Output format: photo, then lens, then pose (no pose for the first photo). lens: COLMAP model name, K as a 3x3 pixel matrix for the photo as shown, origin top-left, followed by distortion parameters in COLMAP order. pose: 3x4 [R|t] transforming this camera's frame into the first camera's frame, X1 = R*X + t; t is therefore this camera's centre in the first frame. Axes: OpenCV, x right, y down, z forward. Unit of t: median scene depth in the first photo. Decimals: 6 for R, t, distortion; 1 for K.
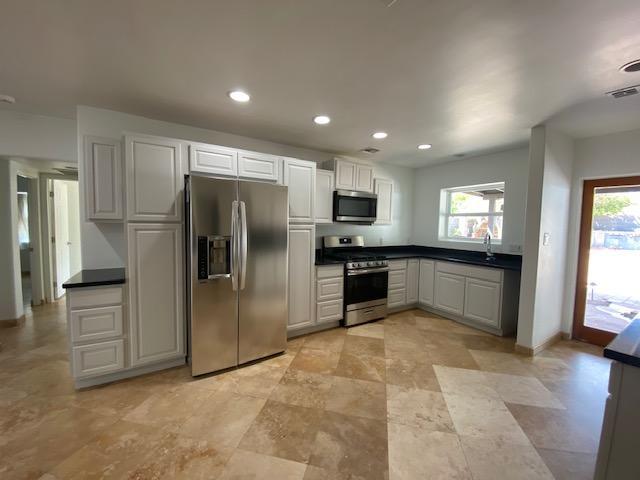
lens RADIAL K [[260.1, 0, 318.6], [0, 260.1, 238.7], [0, 0, 1]] dist [0.020489, -0.019964]
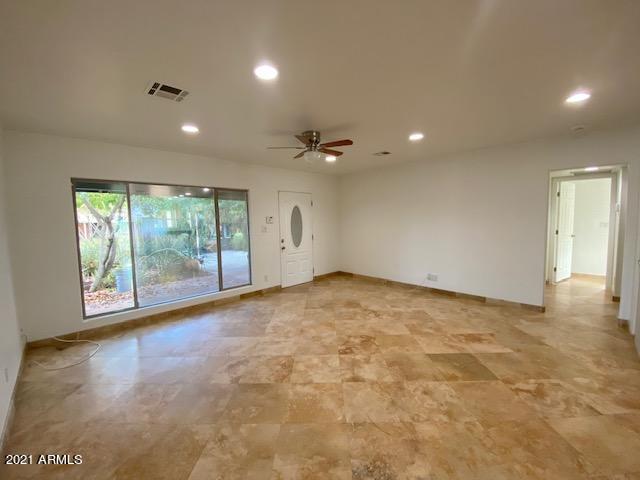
lens RADIAL K [[260.1, 0, 318.6], [0, 260.1, 238.7], [0, 0, 1]] dist [0.020489, -0.019964]
pose [[0.209814, 0.055963, -0.976138, -0.125443], [-0.035530, 0.998138, 0.049588, 0.019407], [0.977096, 0.024278, 0.211411, -0.532950]]
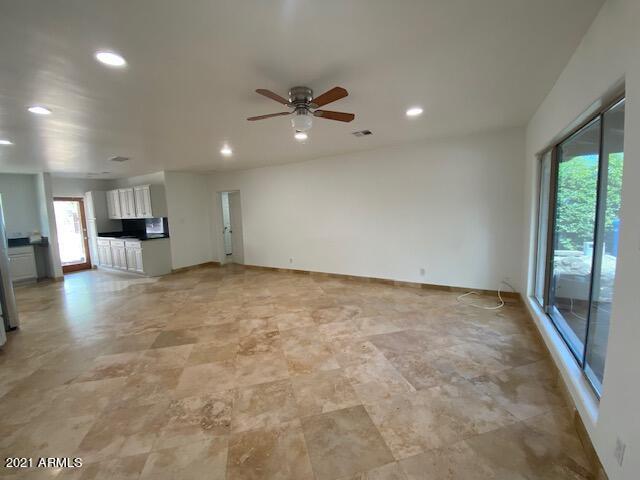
lens RADIAL K [[260.1, 0, 318.6], [0, 260.1, 238.7], [0, 0, 1]] dist [0.020489, -0.019964]
pose [[-0.466159, -0.095720, 0.879508, -2.123572], [0.083735, 0.984893, 0.151571, -0.039572], [-0.880729, 0.144302, -0.451102, 0.072107]]
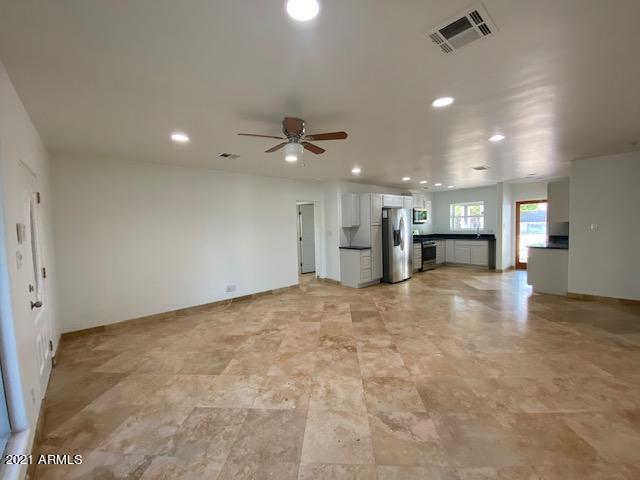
lens RADIAL K [[260.1, 0, 318.6], [0, 260.1, 238.7], [0, 0, 1]] dist [0.020489, -0.019964]
pose [[0.986220, -0.050294, 0.157610, -1.377453], [0.051650, 0.998655, -0.004515, 0.042803], [-0.157171, 0.012593, 0.987491, -1.279870]]
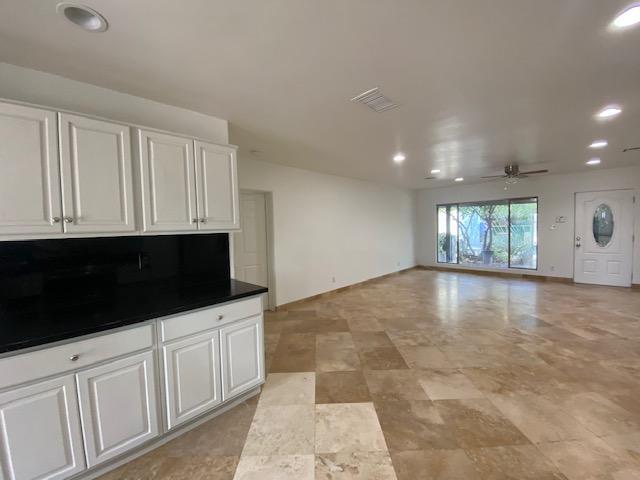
lens RADIAL K [[260.1, 0, 318.6], [0, 260.1, 238.7], [0, 0, 1]] dist [0.020489, -0.019964]
pose [[-0.971353, 0.018594, -0.236912, 0.467031], [-0.005975, 0.994708, 0.102566, -0.062907], [0.237566, 0.101044, -0.966102, 1.174194]]
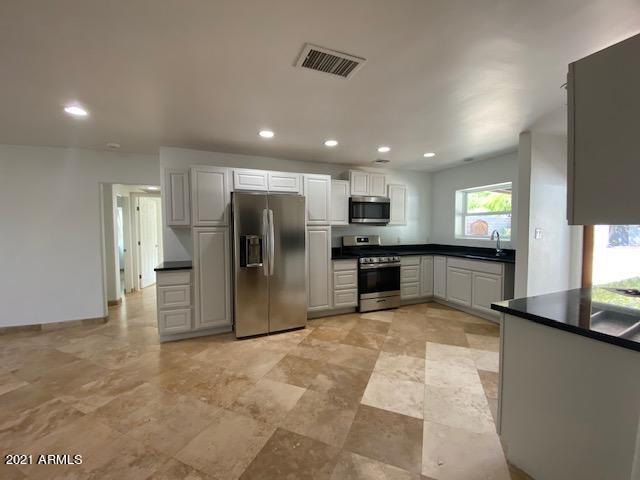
lens RADIAL K [[260.1, 0, 318.6], [0, 260.1, 238.7], [0, 0, 1]] dist [0.020489, -0.019964]
pose [[0.985216, -0.016379, -0.170531, 0.158686], [0.013516, 0.999748, -0.017936, 0.030089], [0.170781, 0.015365, 0.985189, -0.245214]]
